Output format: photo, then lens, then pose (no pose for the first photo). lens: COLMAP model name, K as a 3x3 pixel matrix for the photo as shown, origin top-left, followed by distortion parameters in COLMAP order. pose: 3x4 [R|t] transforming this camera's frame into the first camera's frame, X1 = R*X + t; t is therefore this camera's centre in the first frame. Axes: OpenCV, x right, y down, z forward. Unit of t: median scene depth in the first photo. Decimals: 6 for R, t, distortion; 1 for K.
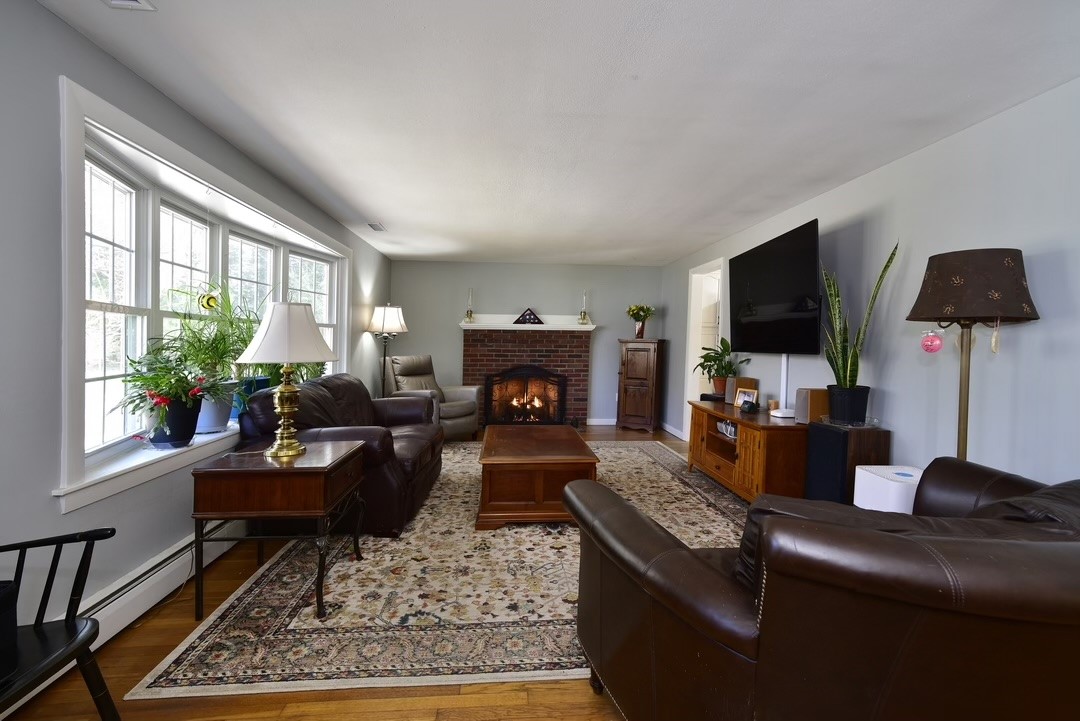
lens RADIAL K [[501.0, 0, 542.6], [0, 501.0, 357.6], [0, 0, 1]] dist [-0.000663, -0.000023]
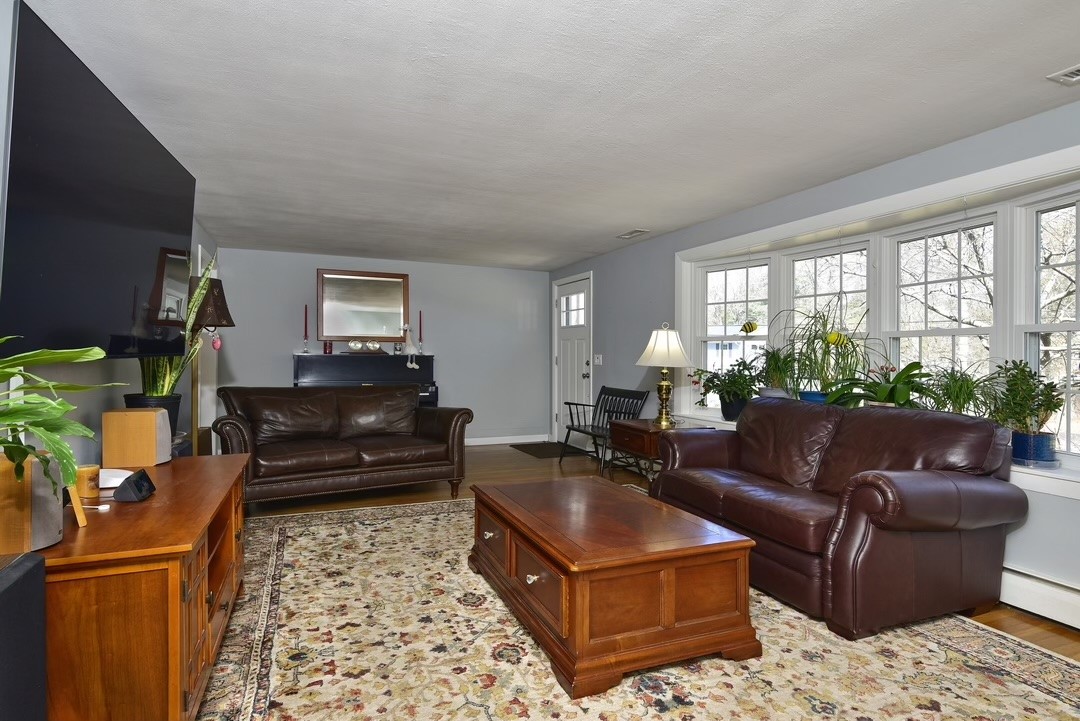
lens RADIAL K [[588.6, 0, 540.9], [0, 588.6, 358.8], [0, 0, 1]] dist [0.001376, 0.000121]
pose [[-0.951105, -0.016139, -0.308445, 0.265534], [-0.023833, 0.999491, 0.021192, -0.023861], [0.307946, 0.027507, -0.951006, 1.718007]]
